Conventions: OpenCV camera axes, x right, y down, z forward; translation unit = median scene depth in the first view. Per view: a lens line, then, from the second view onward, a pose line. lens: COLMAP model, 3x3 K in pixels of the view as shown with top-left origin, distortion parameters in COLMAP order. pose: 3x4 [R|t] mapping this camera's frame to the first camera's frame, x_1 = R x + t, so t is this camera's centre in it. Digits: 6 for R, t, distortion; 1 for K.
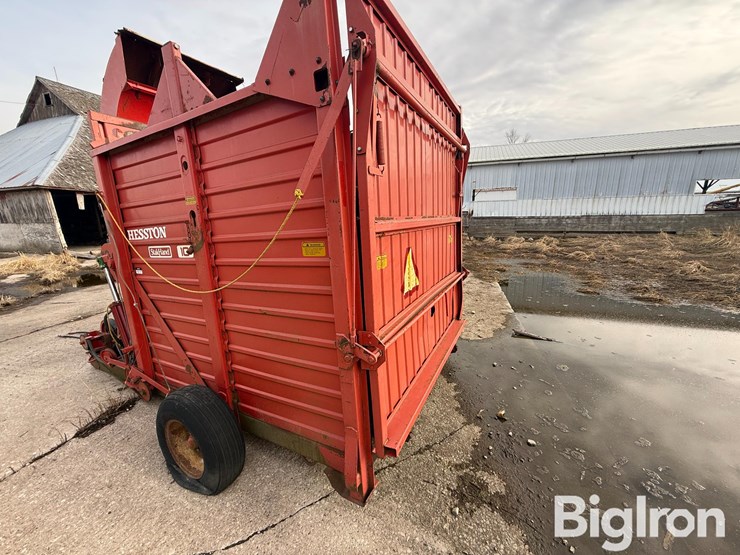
lens RADIAL K [[292.9, 0, 369.2], [0, 292.9, 276.6], [0, 0, 1]] dist [-0.000572, 0.000013]
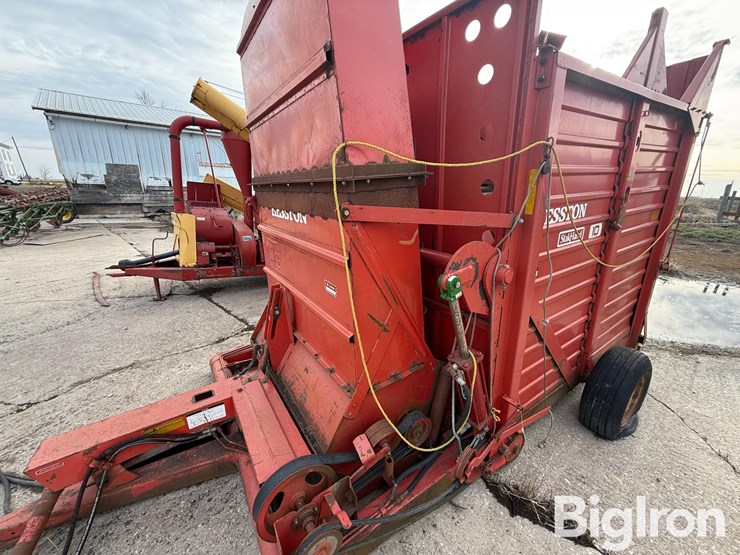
lens RADIAL K [[292.9, 0, 369.4], [0, 292.9, 278.1], [0, 0, 1]] dist [-0.000572, 0.000013]
pose [[0.472242, -0.227841, 0.851514, -1.675759], [0.161756, 0.972012, 0.170374, -0.199583], [-0.866500, 0.057279, 0.495879, 1.097713]]
